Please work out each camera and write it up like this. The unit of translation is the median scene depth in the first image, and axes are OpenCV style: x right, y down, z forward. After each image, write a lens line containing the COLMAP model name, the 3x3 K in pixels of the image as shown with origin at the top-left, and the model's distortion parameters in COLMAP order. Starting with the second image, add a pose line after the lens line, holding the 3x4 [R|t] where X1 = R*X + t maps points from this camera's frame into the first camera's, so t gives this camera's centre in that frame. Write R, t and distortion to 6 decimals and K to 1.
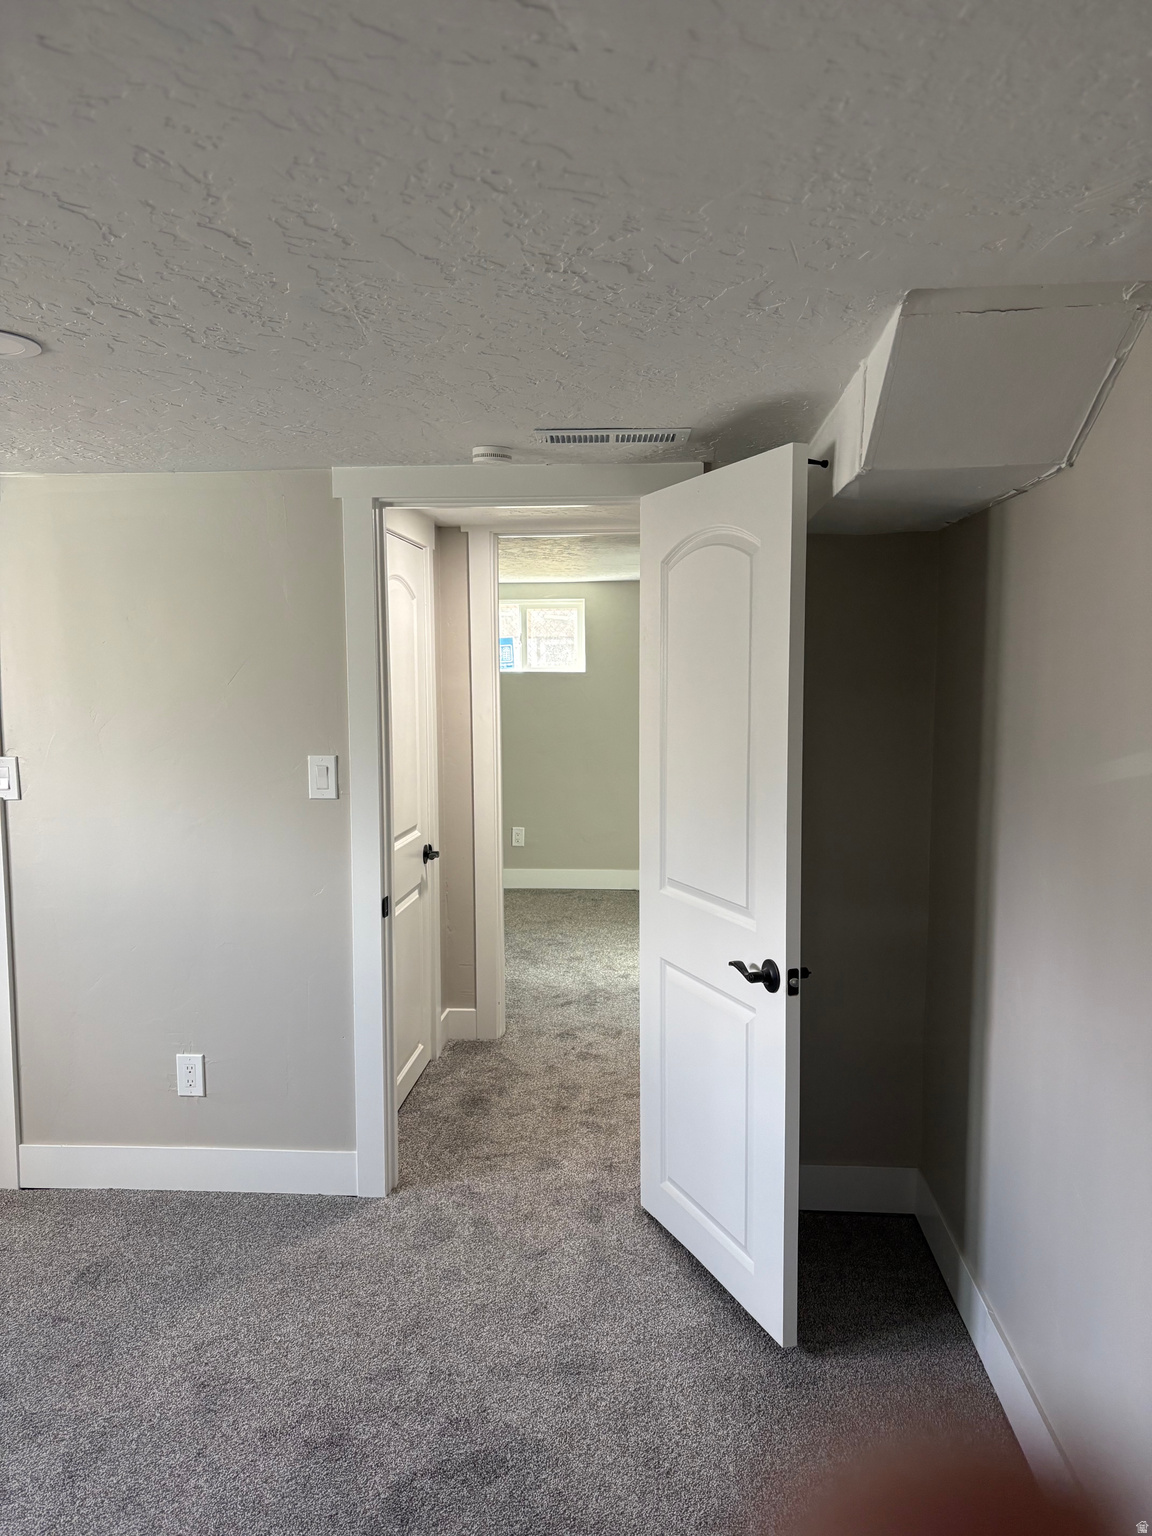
lens RADIAL K [[1169.6, 0, 574.5], [0, 1169.6, 759.8], [0, 0, 1]] dist [0.015129, -0.000912]
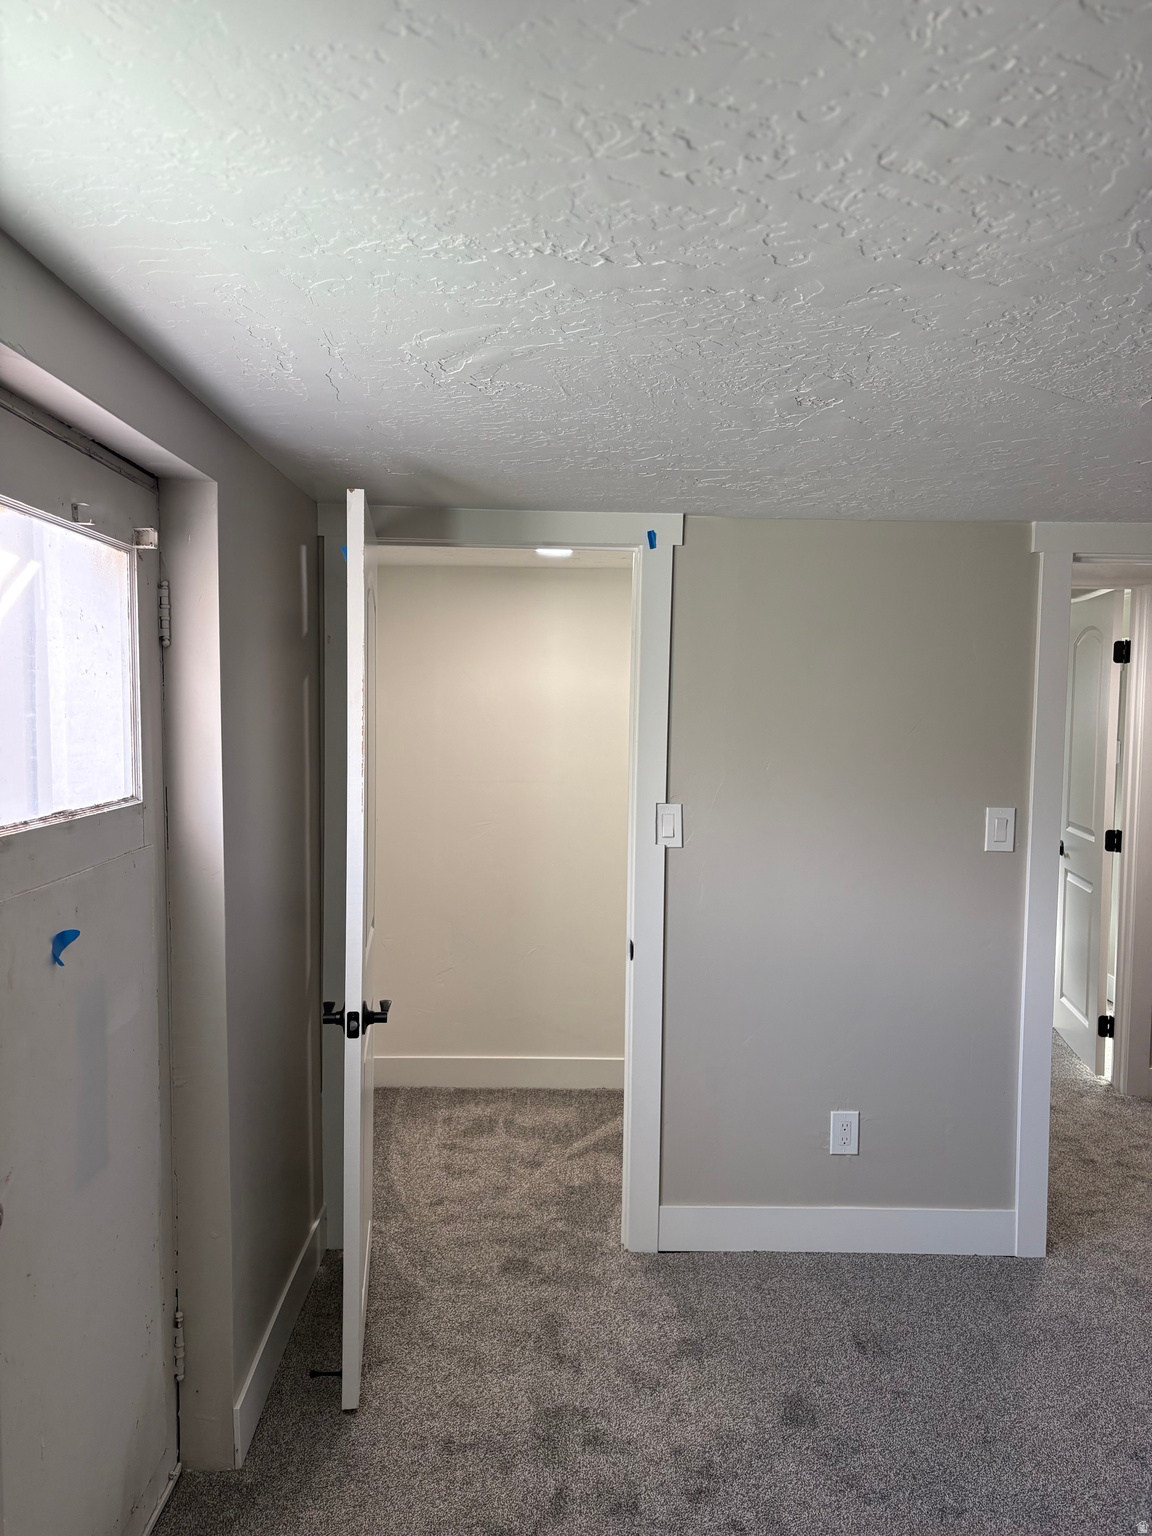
lens RADIAL K [[1169.6, 0, 544.5], [0, 1169.6, 764.5], [0, 0, 1]] dist [0.015129, -0.000912]
pose [[0.993668, 0.025037, 0.109535, -0.724565], [-0.022115, 0.999368, -0.027813, -0.004506], [-0.110163, 0.025214, 0.993594, 0.053989]]
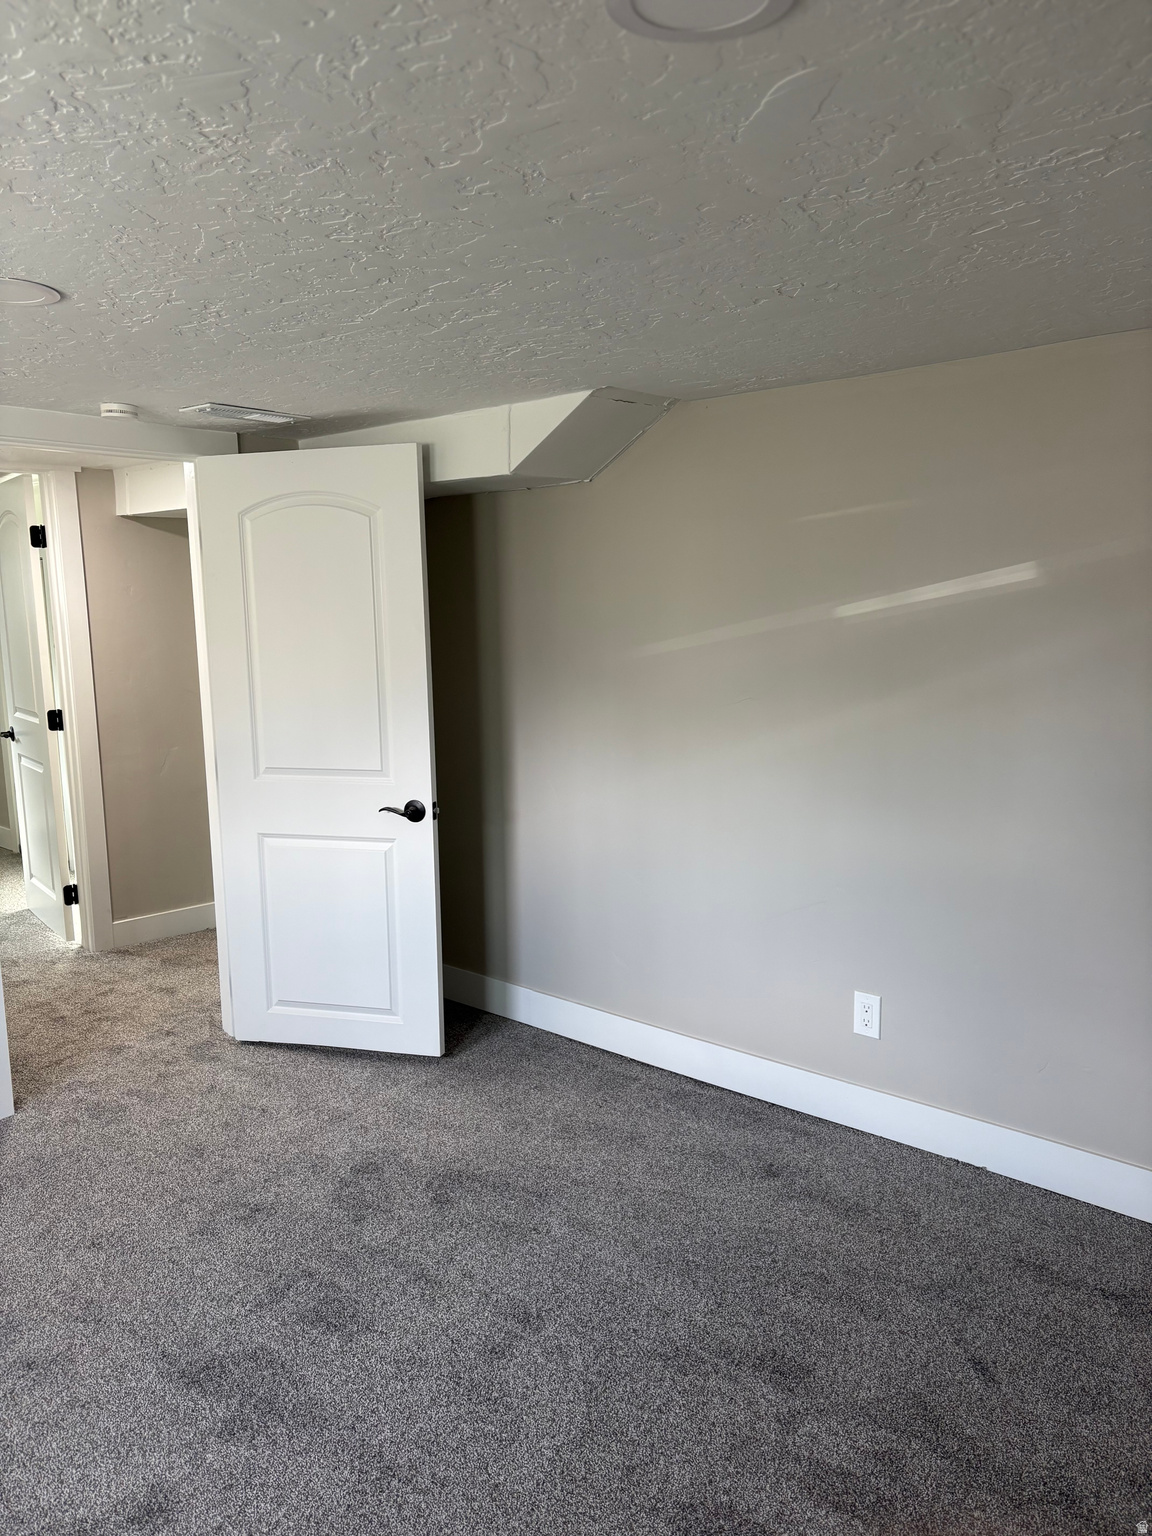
lens RADIAL K [[1169.6, 0, 573.4], [0, 1169.6, 776.5], [0, 0, 1]] dist [0.015129, -0.000912]
pose [[0.590606, -0.117060, 0.798424, -0.690173], [0.075186, 0.993101, 0.089986, 0.020041], [-0.803450, 0.006884, 0.595333, -0.021714]]
